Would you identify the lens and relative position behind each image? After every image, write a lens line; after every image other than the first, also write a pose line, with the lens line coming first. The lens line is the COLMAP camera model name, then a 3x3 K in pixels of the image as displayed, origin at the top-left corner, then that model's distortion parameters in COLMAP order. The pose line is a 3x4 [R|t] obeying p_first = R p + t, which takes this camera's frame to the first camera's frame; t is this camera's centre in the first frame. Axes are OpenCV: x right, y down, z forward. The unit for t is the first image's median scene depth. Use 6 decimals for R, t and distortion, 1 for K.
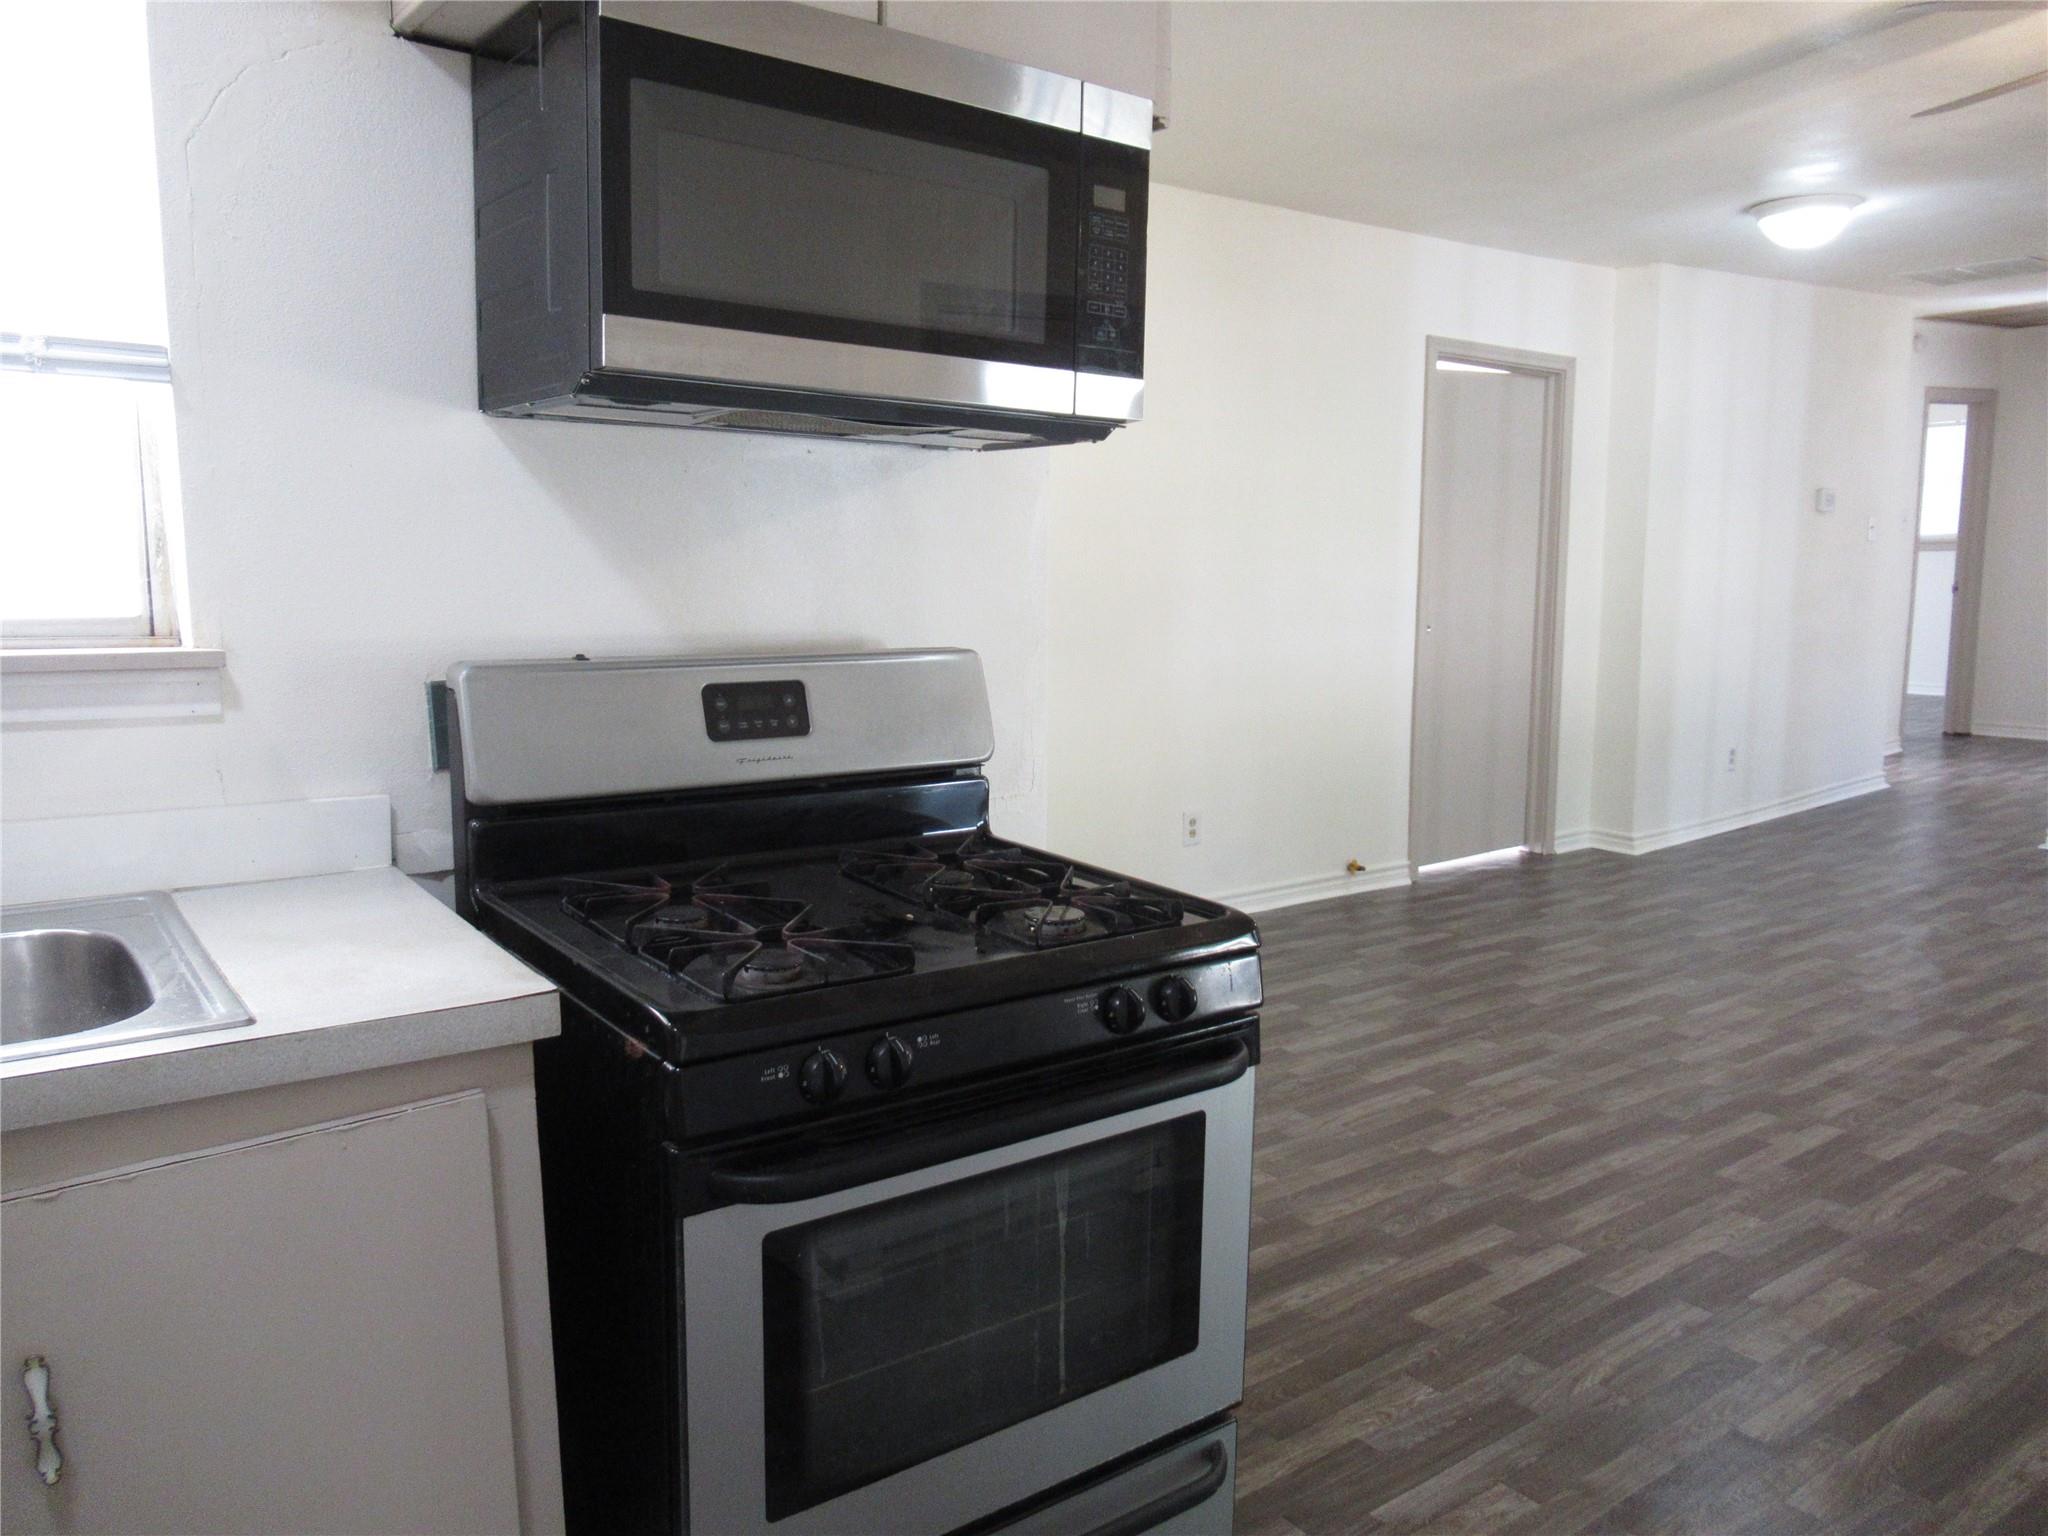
lens RADIAL K [[1519.3, 0, 1024.0], [0, 1519.3, 768.0], [0, 0, 1]] dist [0.004607, -0.009911]
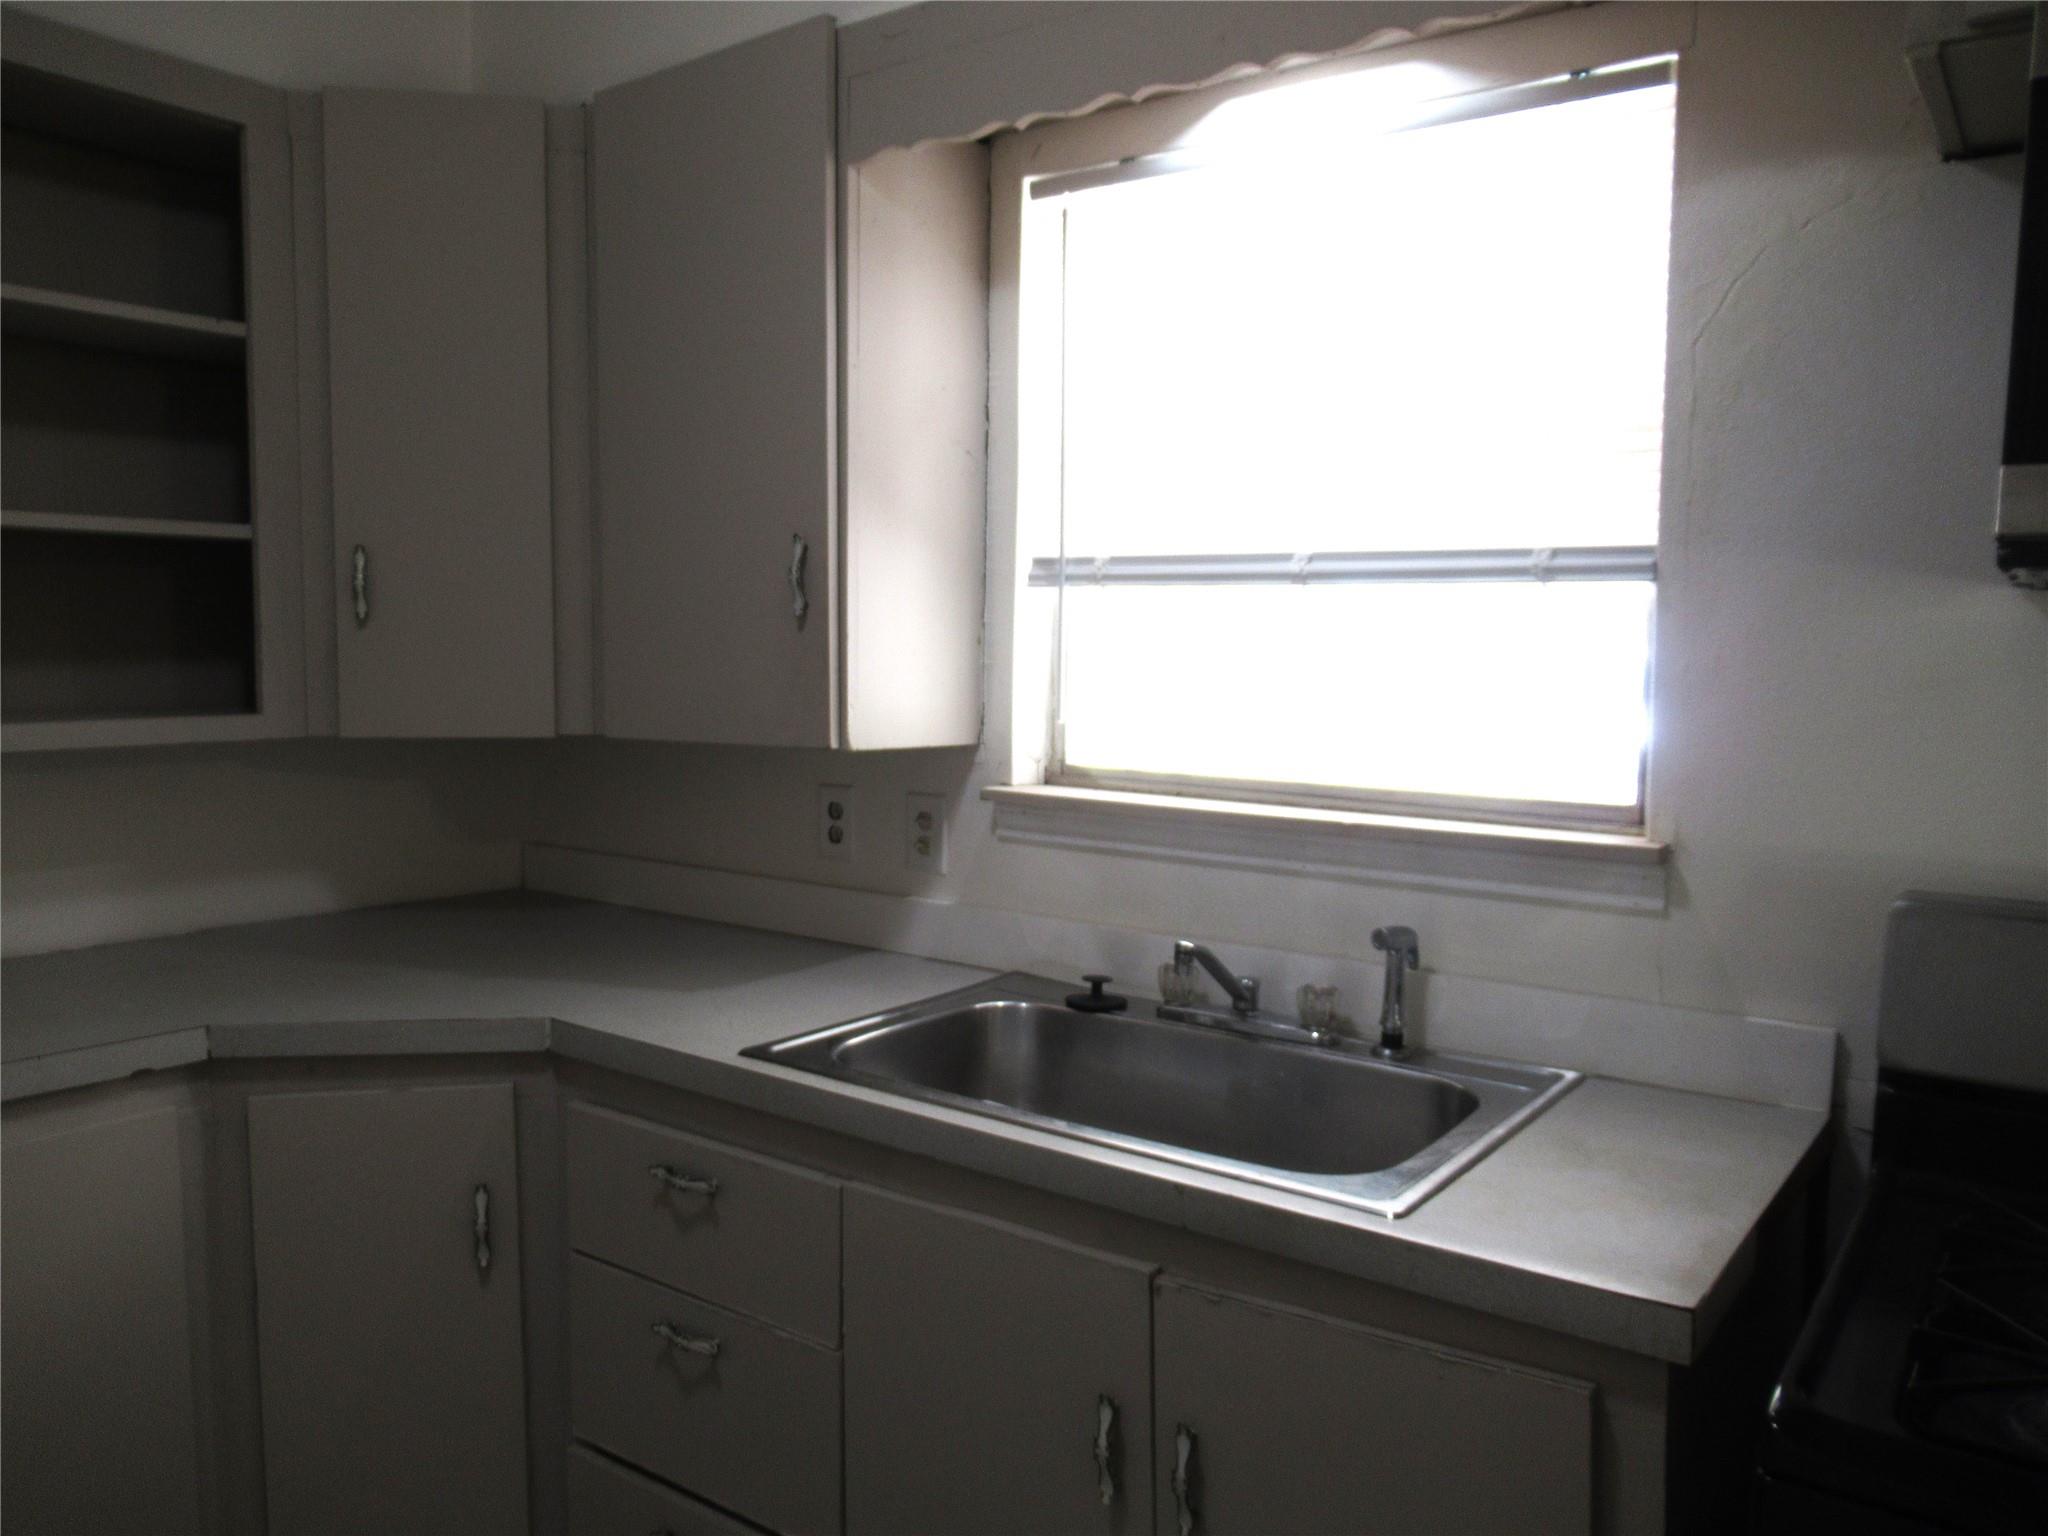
lens RADIAL K [[1420.7, 0, 1024.0], [0, 1420.7, 768.0], [0, 0, 1]] dist [-0.028718, 0.001694]
pose [[0.302776, 0.032676, -0.952501, 0.213907], [-0.158818, 0.987168, -0.016619, -0.047289], [0.939736, 0.156307, 0.304080, 0.338553]]
